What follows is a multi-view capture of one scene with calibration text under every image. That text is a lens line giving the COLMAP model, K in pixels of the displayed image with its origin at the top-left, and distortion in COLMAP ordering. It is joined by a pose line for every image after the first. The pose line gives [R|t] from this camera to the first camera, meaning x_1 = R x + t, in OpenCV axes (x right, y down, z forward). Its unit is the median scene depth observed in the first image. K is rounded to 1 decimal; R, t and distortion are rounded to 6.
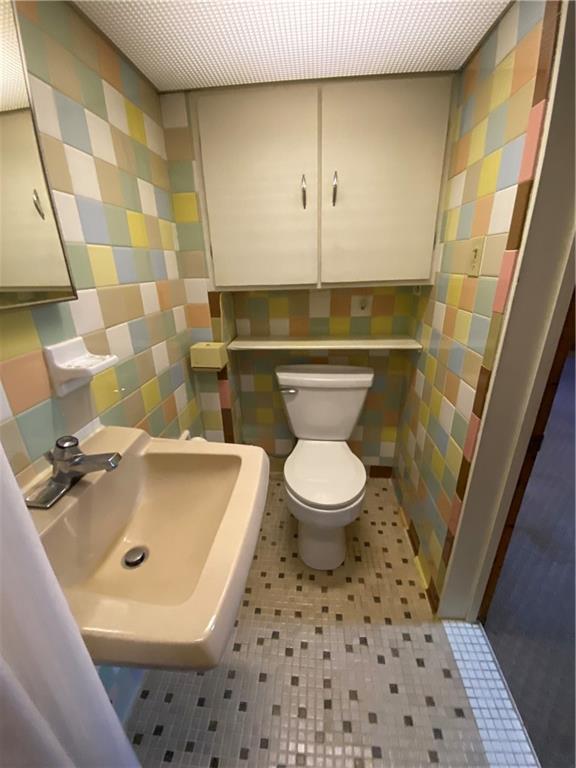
lens RADIAL K [[307.3, 0, 288.0], [0, 307.3, 384.0], [0, 0, 1]] dist [0.018516, -0.021762]
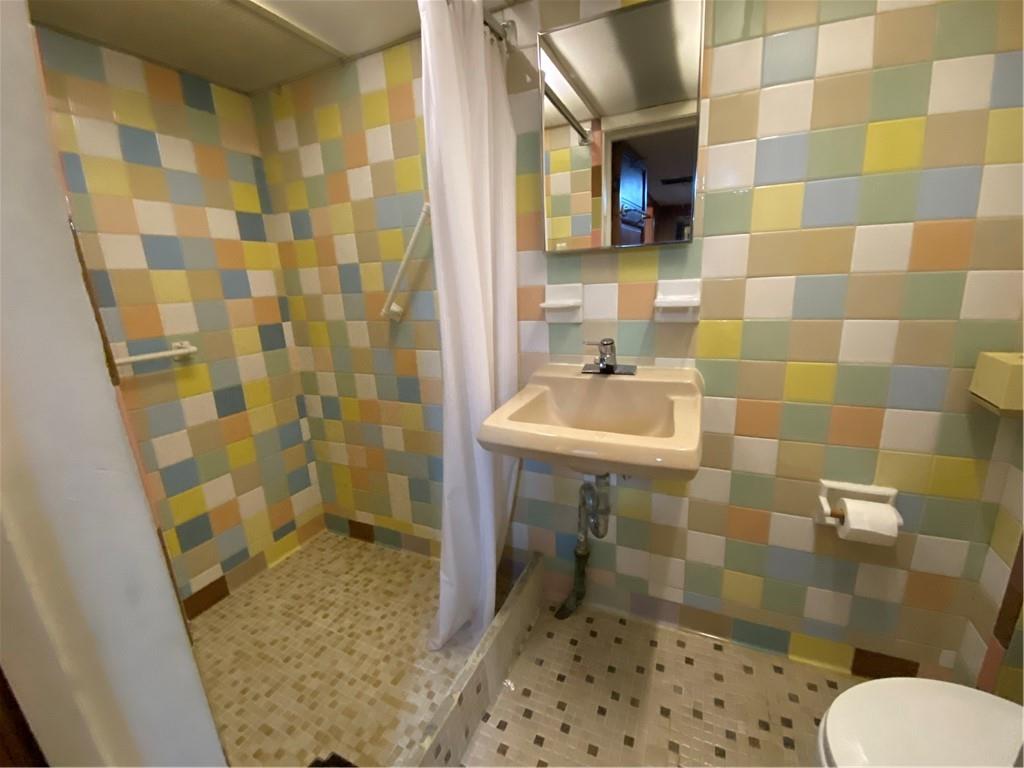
lens RADIAL K [[409.8, 0, 512.0], [0, 409.8, 384.0], [0, 0, 1]] dist [0.018516, -0.021762]
pose [[-0.335721, 0.268332, -0.902934, 0.748623], [-0.285297, 0.884579, 0.368953, -0.133622], [0.897718, 0.381469, -0.220417, 0.667531]]
